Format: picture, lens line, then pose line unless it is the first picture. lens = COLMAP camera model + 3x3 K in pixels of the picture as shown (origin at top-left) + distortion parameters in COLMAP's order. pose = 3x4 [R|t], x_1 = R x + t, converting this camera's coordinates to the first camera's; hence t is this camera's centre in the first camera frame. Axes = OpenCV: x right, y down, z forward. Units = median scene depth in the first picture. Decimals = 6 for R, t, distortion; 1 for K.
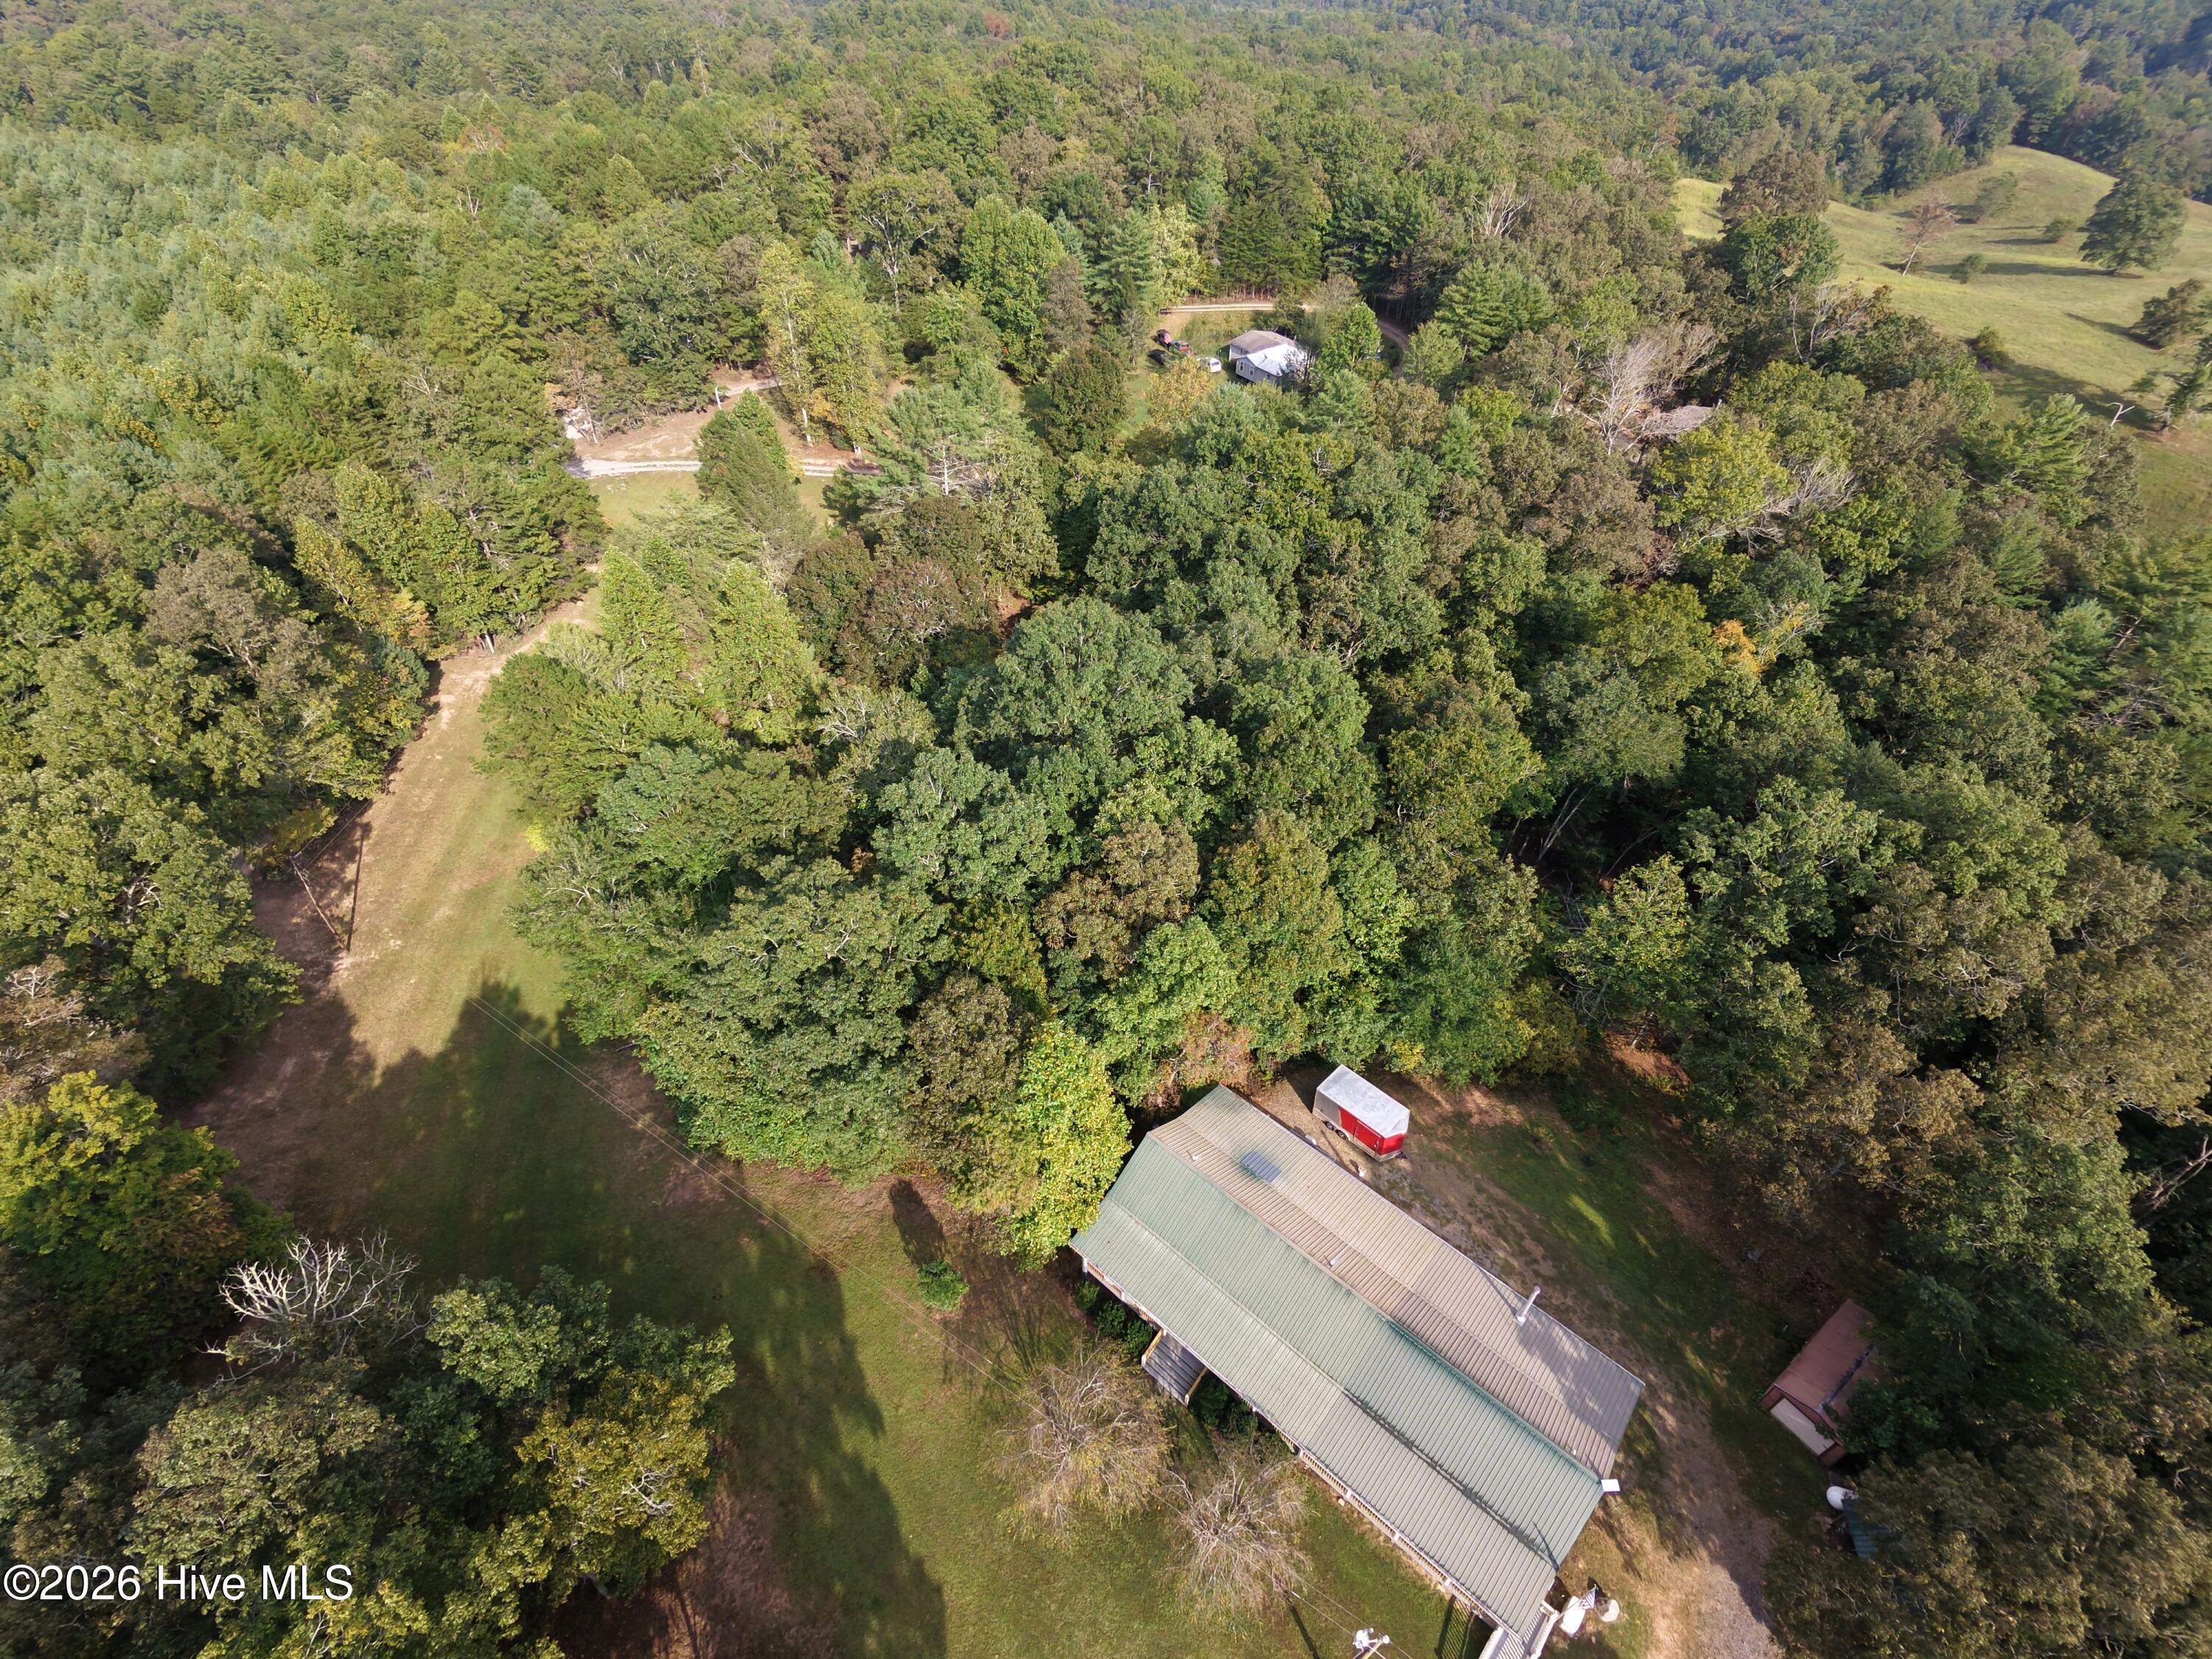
lens RADIAL K [[1058.4, 0, 1111.0], [0, 1058.4, 831.8], [0, 0, 1]] dist [-0.001609, 0.002407]
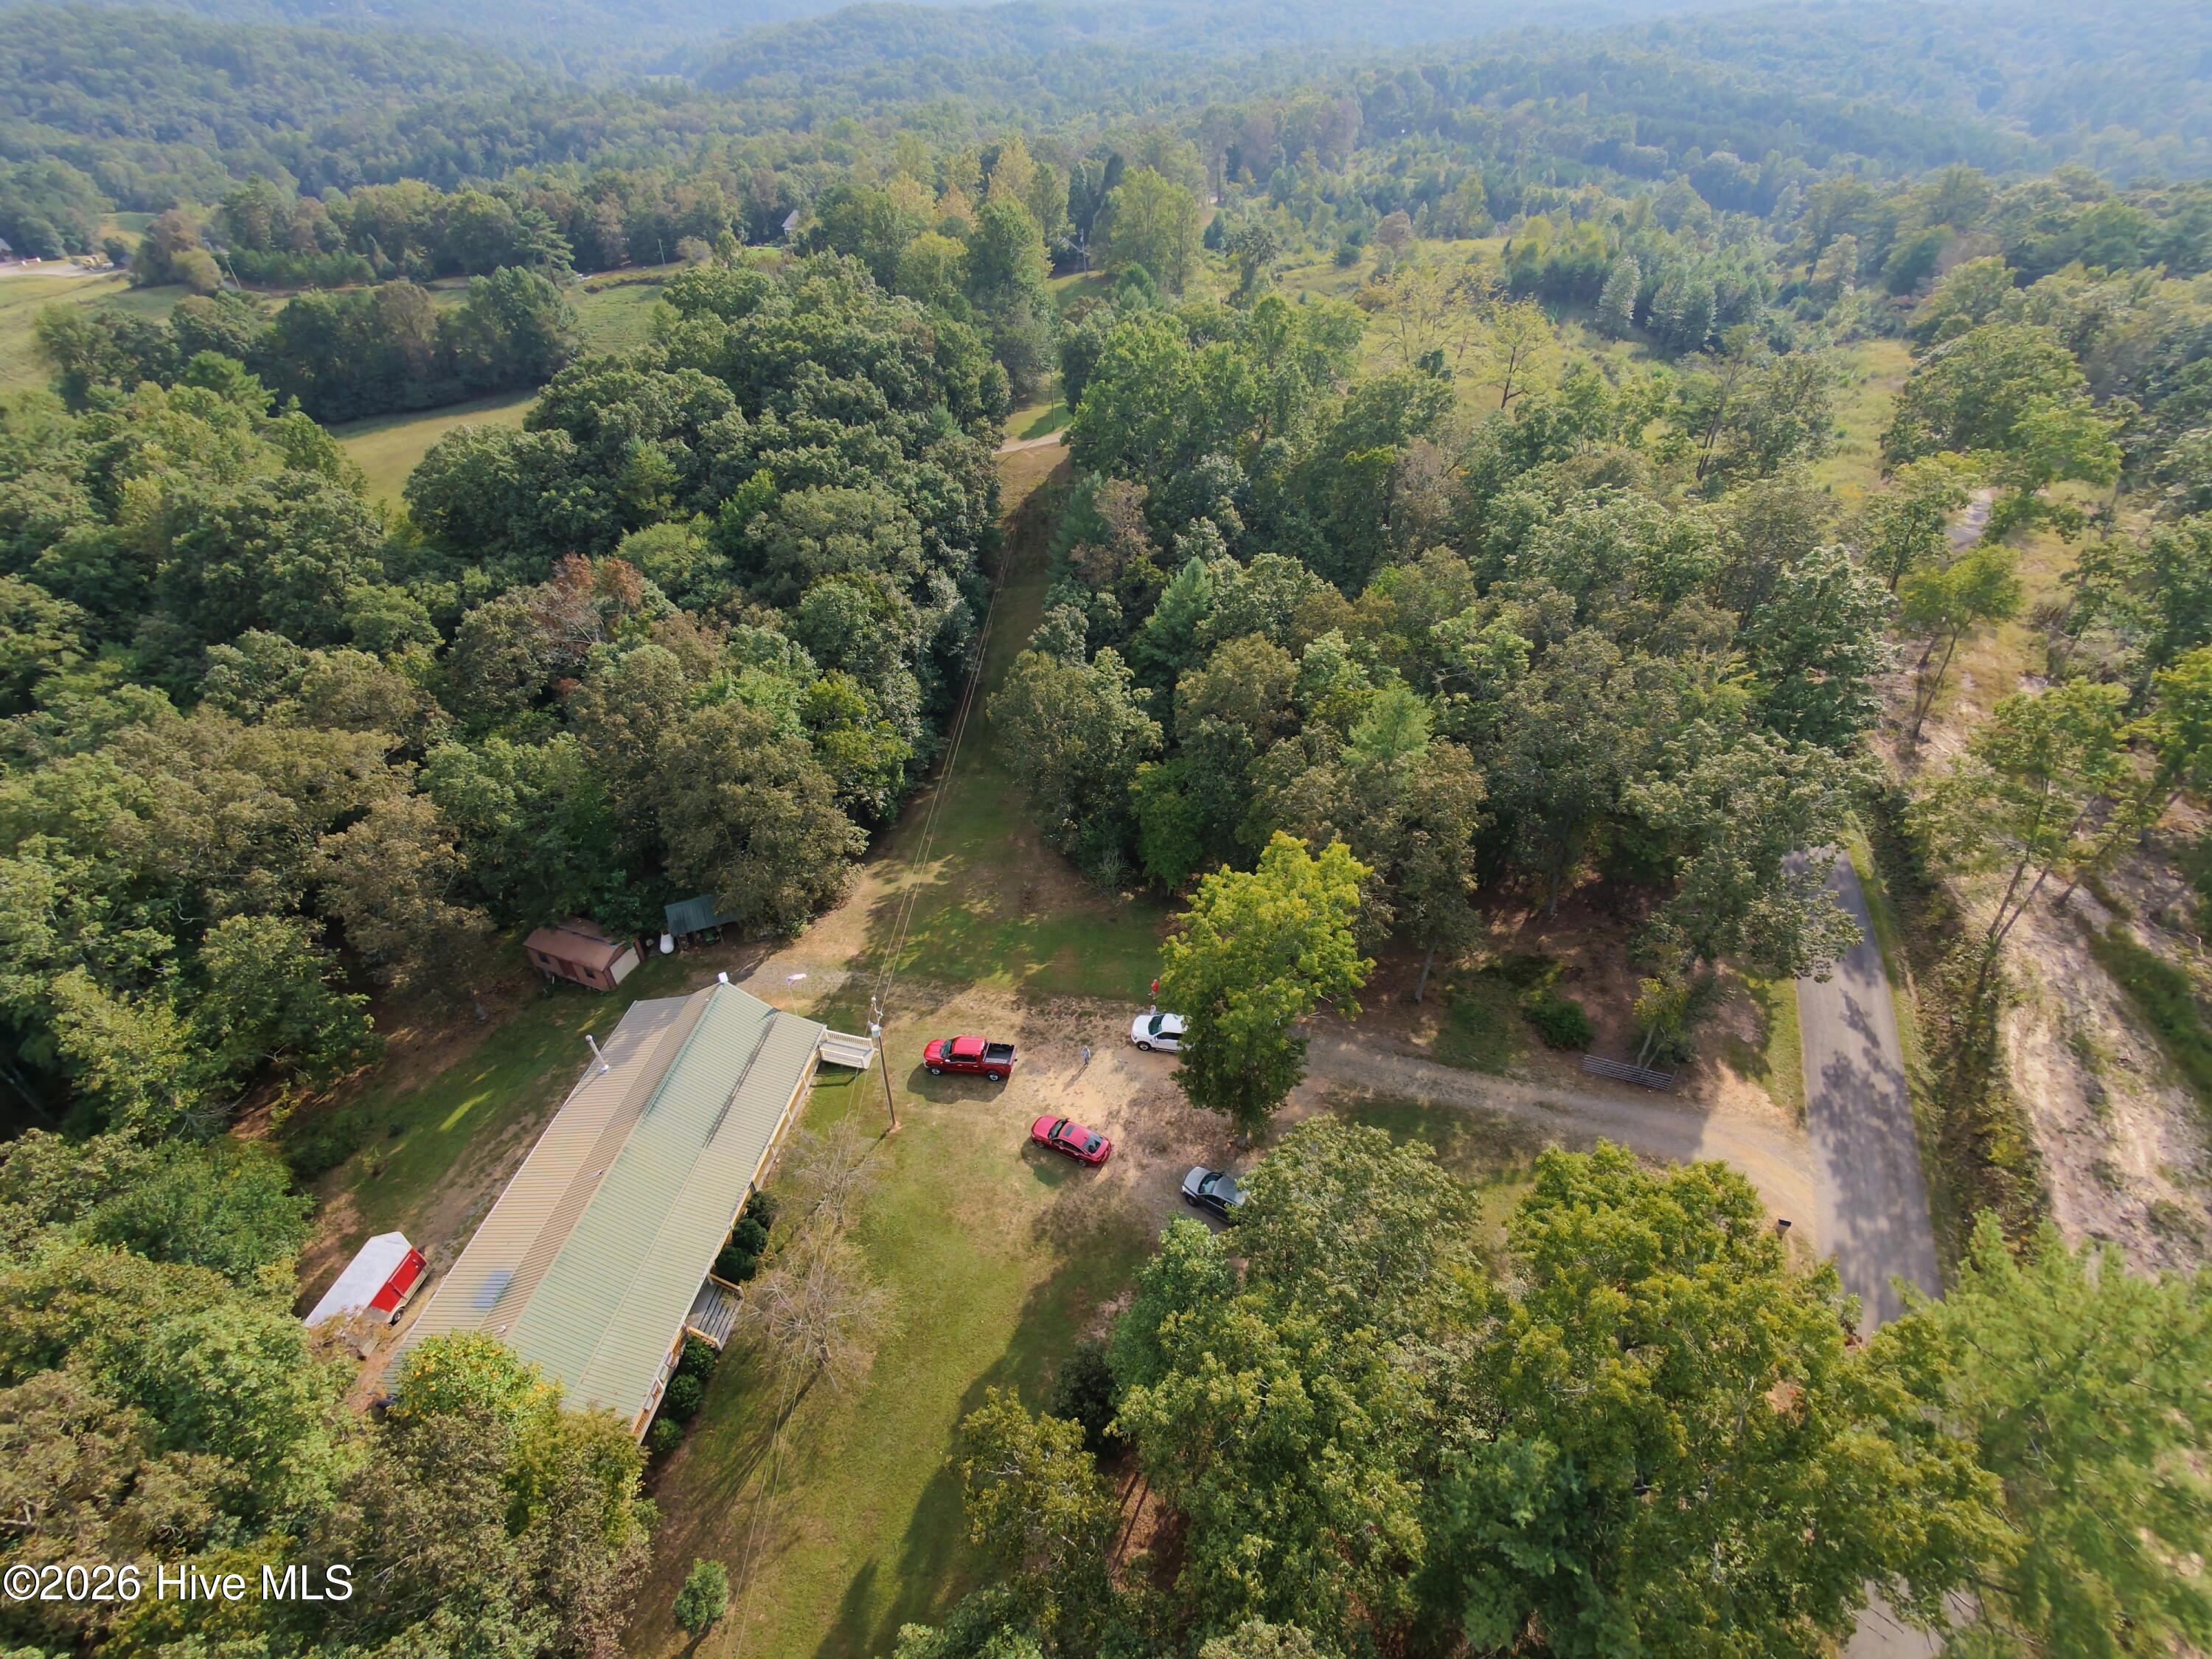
lens RADIAL K [[1058.4, 0, 1101.0], [0, 1058.4, 825.6], [0, 0, 1]] dist [-0.001609, 0.002407]
pose [[-0.530189, -0.535867, 0.657074, -0.575680], [0.559554, 0.361103, 0.745992, -0.244183], [-0.637024, 0.763185, 0.108394, 0.266108]]
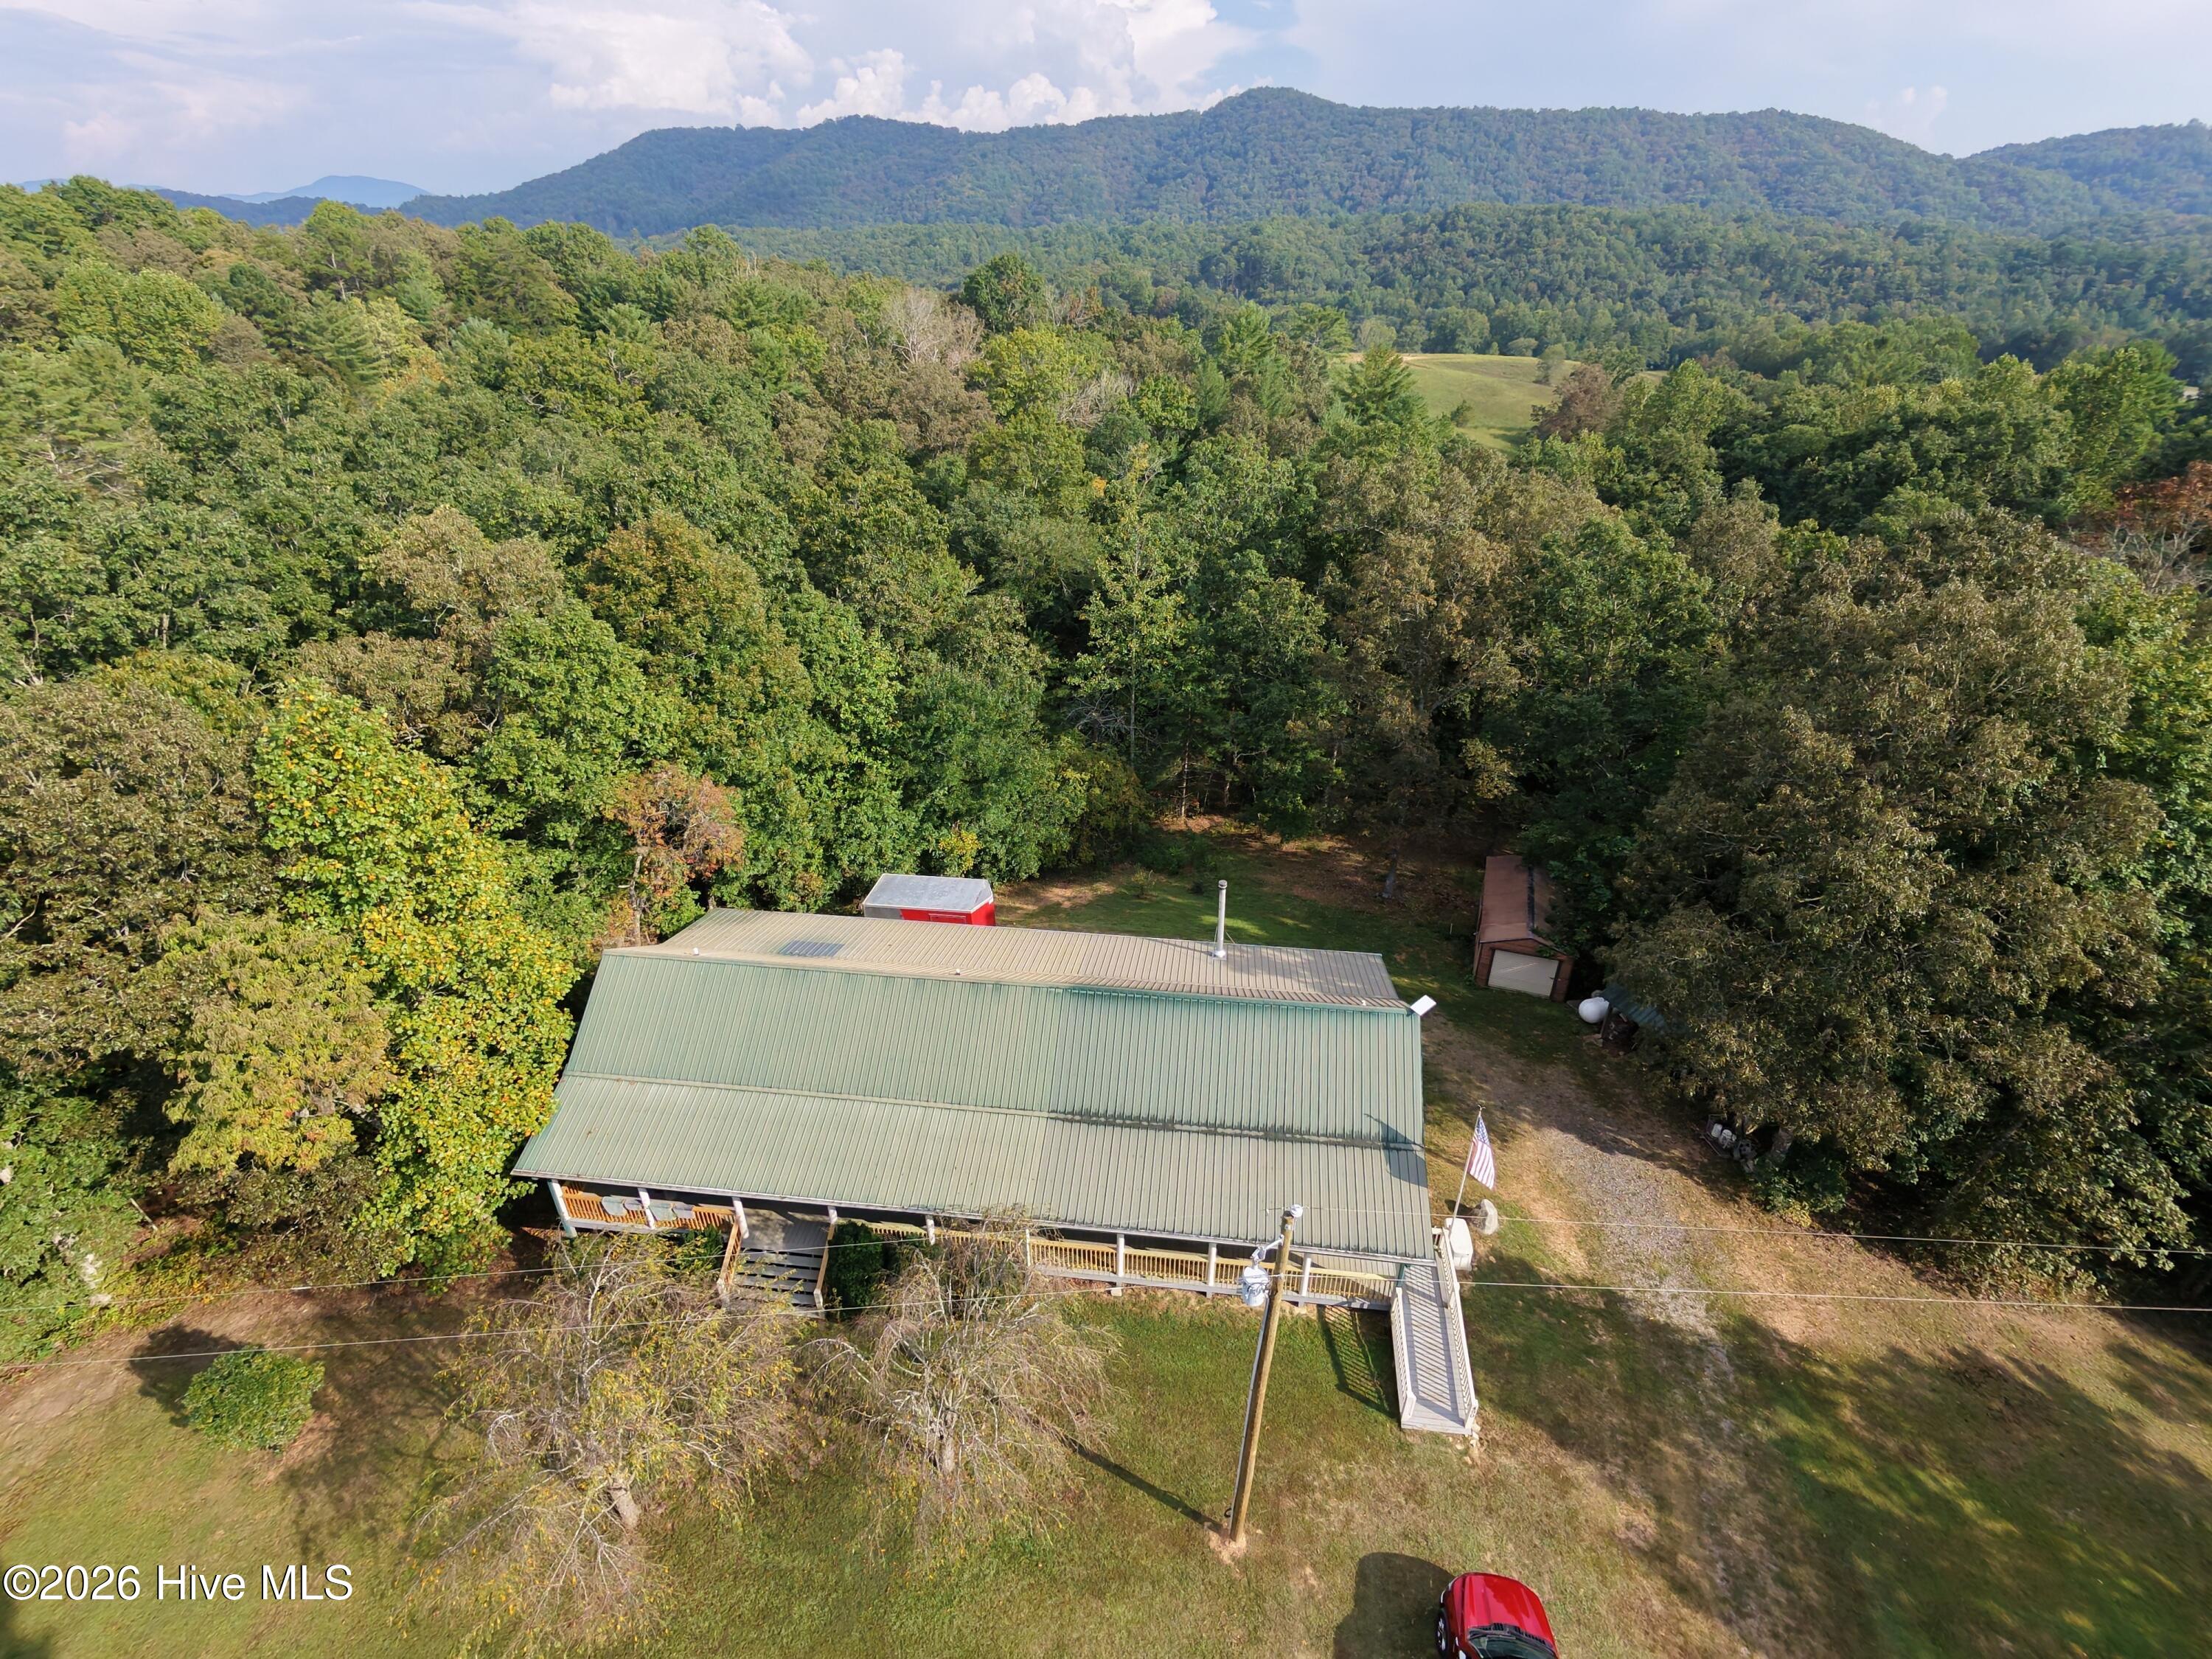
lens RADIAL K [[1058.4, 0, 1110.0], [0, 1058.4, 822.5], [0, 0, 1]] dist [-0.001609, 0.002407]
pose [[0.820458, -0.287010, 0.494443, -0.005979], [0.384873, 0.916809, -0.106462, 0.412564], [-0.422754, 0.277645, 0.862666, 0.372023]]
